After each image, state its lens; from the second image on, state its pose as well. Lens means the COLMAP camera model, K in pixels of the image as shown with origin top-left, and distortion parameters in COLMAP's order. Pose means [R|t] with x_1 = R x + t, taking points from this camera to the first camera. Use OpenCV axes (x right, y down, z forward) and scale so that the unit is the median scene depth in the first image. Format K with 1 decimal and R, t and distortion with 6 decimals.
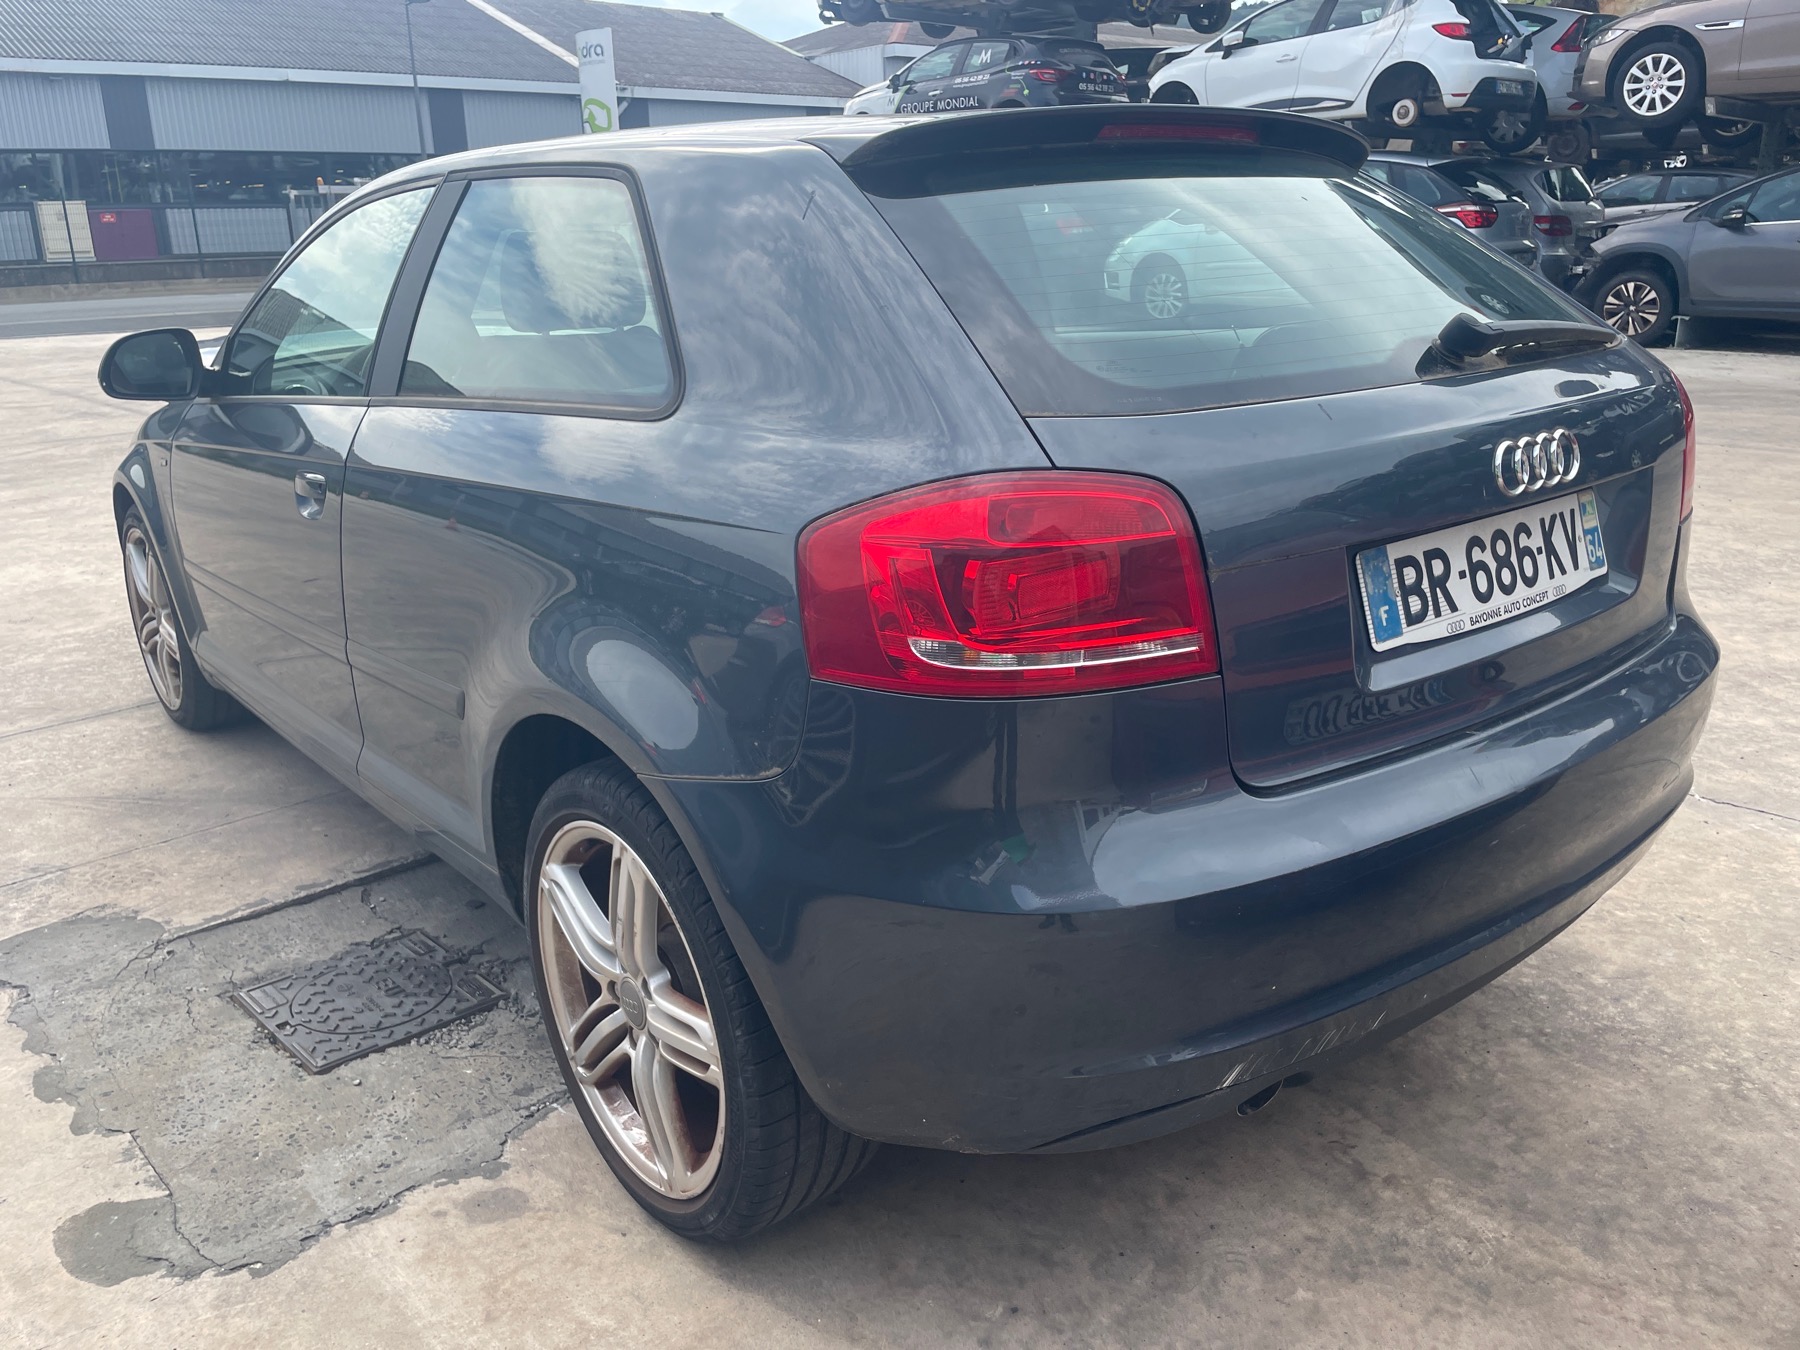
lens RADIAL K [[1339.5, 0, 900.0], [0, 1339.5, 675.0], [0, 0, 1]] dist [0.000002, -0.001279]
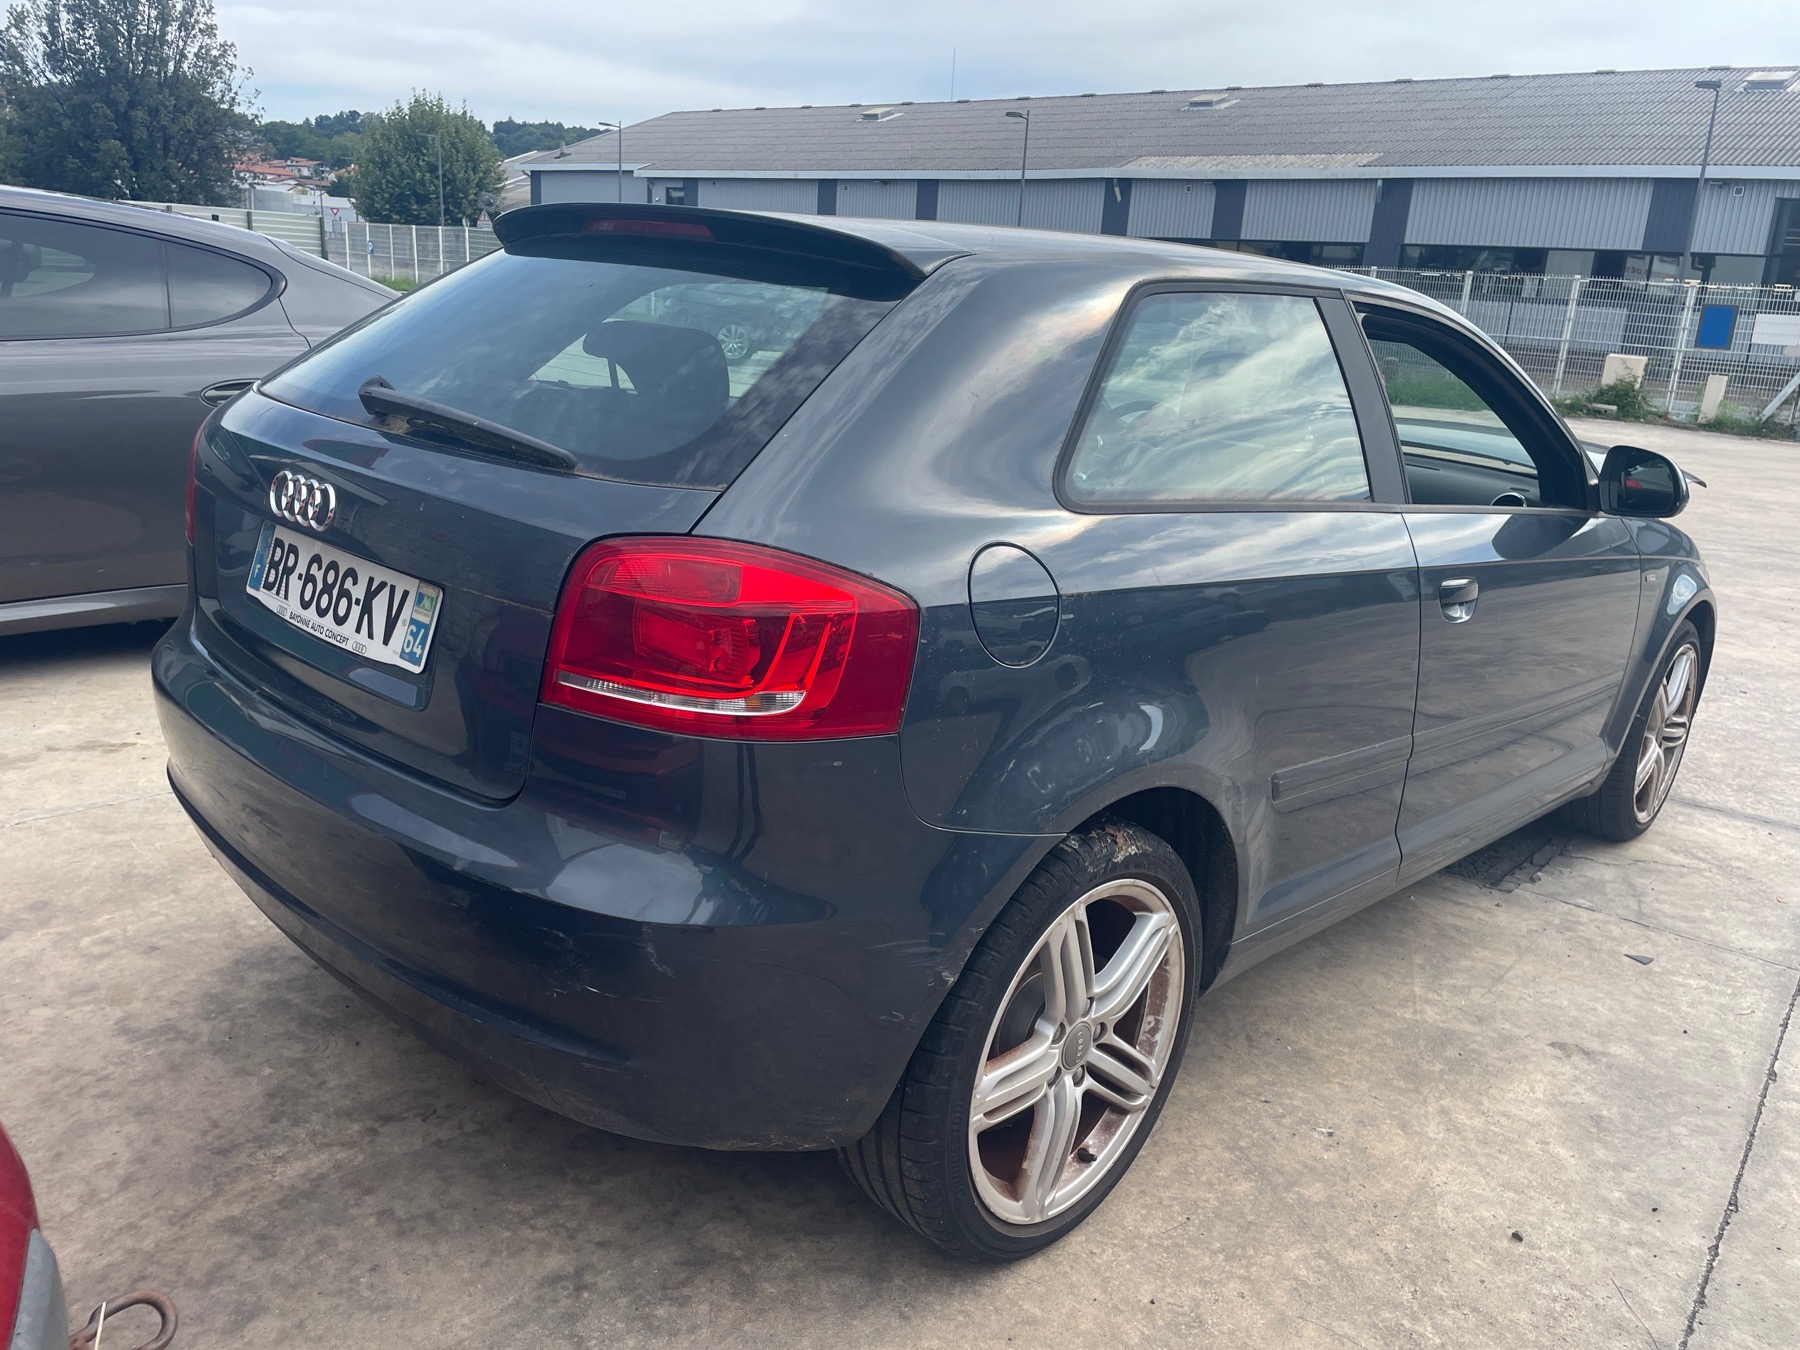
lens RADIAL K [[1339.5, 0, 900.0], [0, 1339.5, 675.0], [0, 0, 1]] dist [0.000002, -0.001279]
pose [[0.158259, 0.317422, -0.934985, 1.549756], [-0.376677, 0.894717, 0.239993, -0.456092], [0.912726, 0.314206, 0.261162, 1.122477]]
